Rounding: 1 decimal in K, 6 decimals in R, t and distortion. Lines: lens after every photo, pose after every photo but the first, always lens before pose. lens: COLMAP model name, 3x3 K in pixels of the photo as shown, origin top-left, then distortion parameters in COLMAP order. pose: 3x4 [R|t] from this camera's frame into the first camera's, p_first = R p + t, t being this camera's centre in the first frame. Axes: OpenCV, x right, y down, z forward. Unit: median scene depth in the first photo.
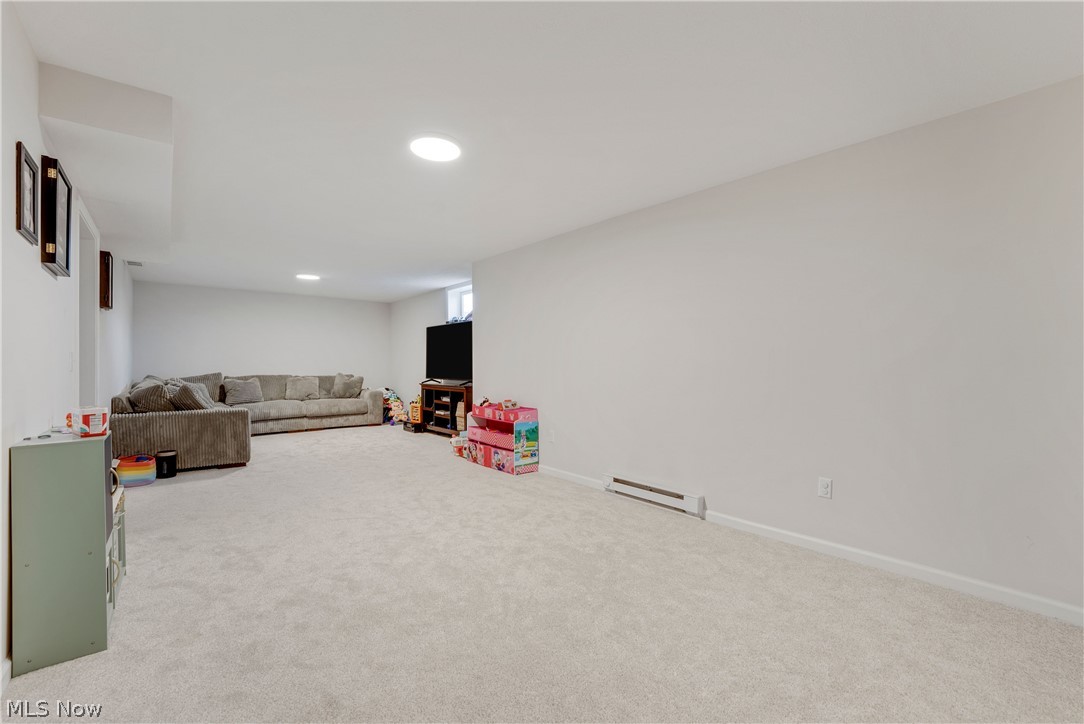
lens RADIAL K [[449.3, 0, 536.6], [0, 449.3, 364.1], [0, 0, 1]] dist [-0.018119, 0.000028]
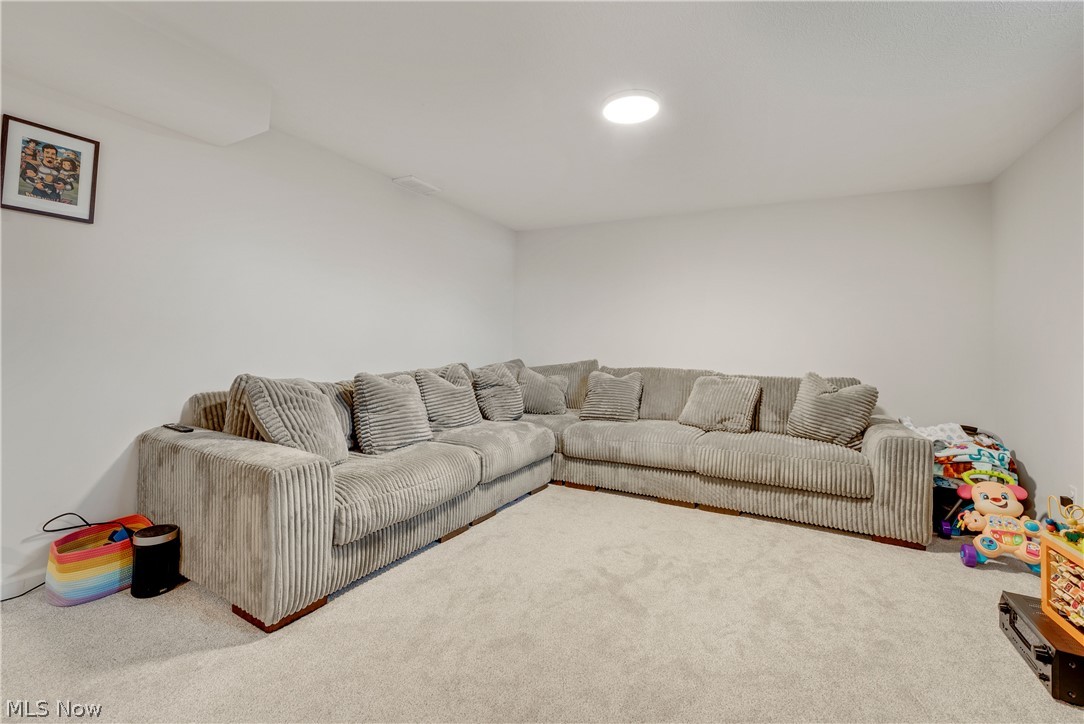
lens RADIAL K [[461.0, 0, 542.1], [0, 461.0, 336.3], [0, 0, 1]] dist [-0.020099, 0.000027]
pose [[0.360481, -0.013060, -0.932675, -0.153334], [-0.026526, 0.999354, -0.024246, 0.004020], [0.932389, 0.033480, 0.359901, 0.653270]]
